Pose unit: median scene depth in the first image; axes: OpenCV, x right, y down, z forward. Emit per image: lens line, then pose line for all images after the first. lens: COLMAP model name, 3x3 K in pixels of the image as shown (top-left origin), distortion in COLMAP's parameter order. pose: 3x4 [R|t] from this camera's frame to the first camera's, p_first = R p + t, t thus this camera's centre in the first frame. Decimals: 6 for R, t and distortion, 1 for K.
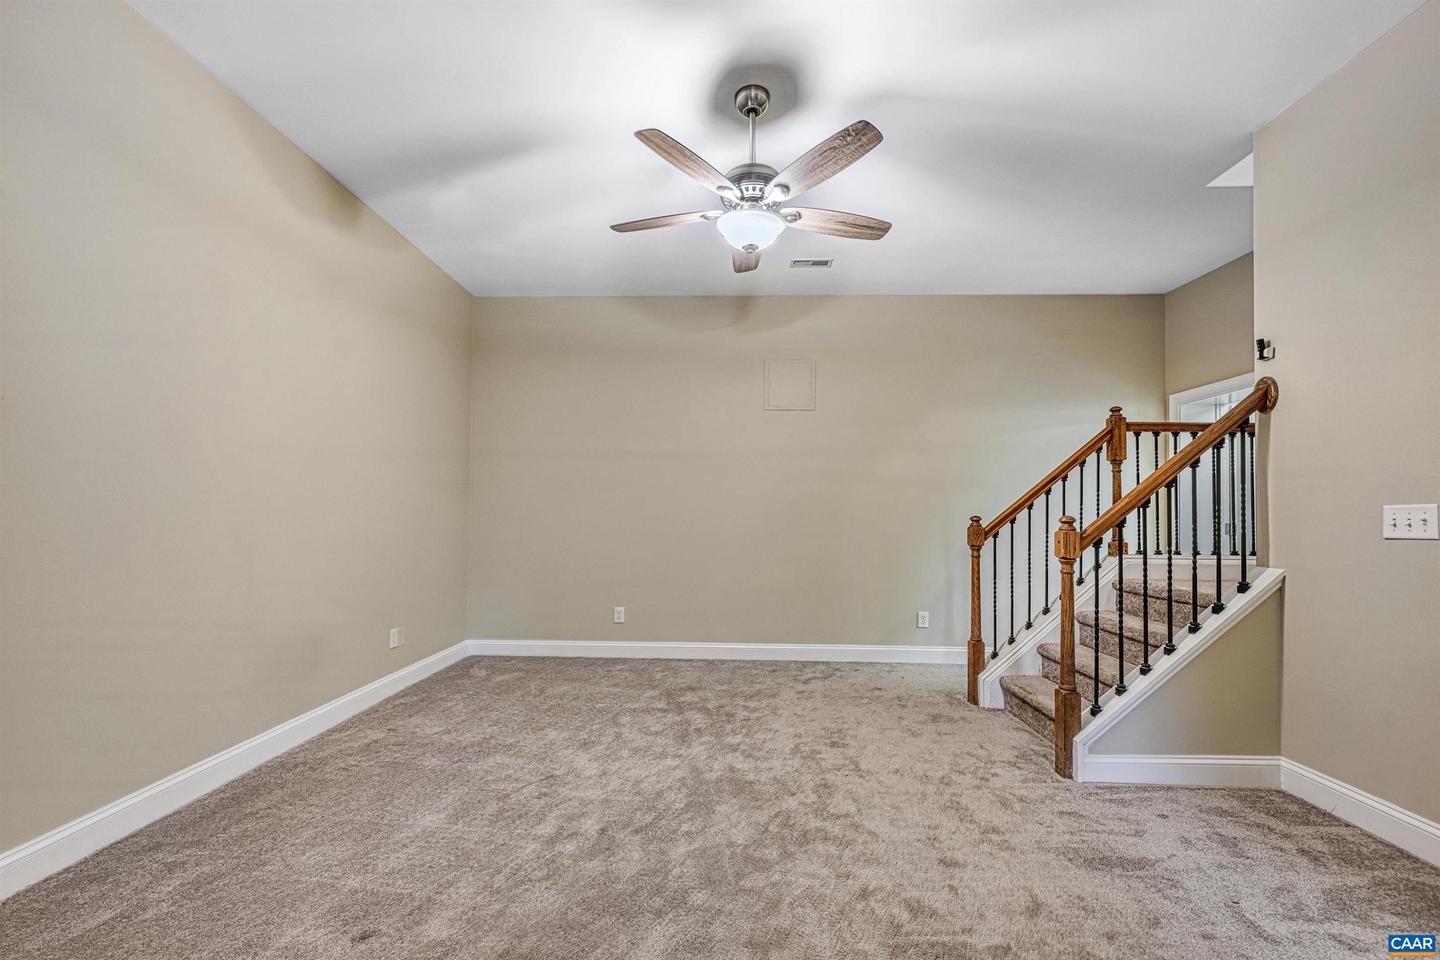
lens RADIAL K [[590.1, 0, 712.3], [0, 590.1, 513.2], [0, 0, 1]] dist [-0.000327, -0.000191]
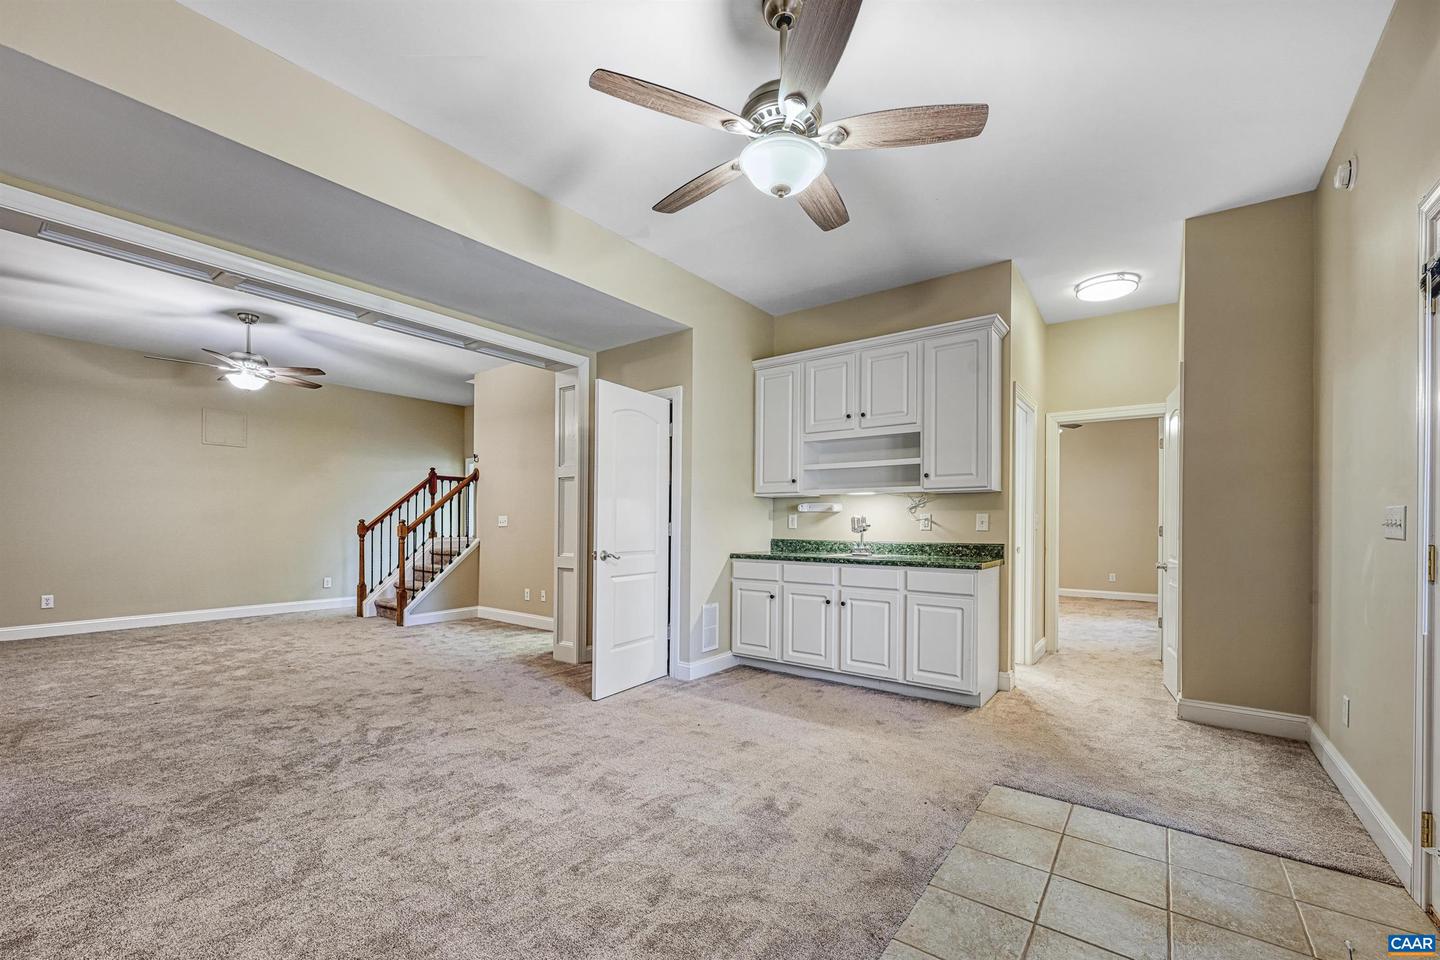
lens RADIAL K [[590.1, 0, 712.3], [0, 590.1, 513.2], [0, 0, 1]] dist [-0.000327, -0.000191]
pose [[0.575891, 0.006040, 0.817504, -0.472488], [-0.003205, 0.999982, -0.005130, -0.009249], [-0.817520, 0.000334, 0.575900, -1.050546]]
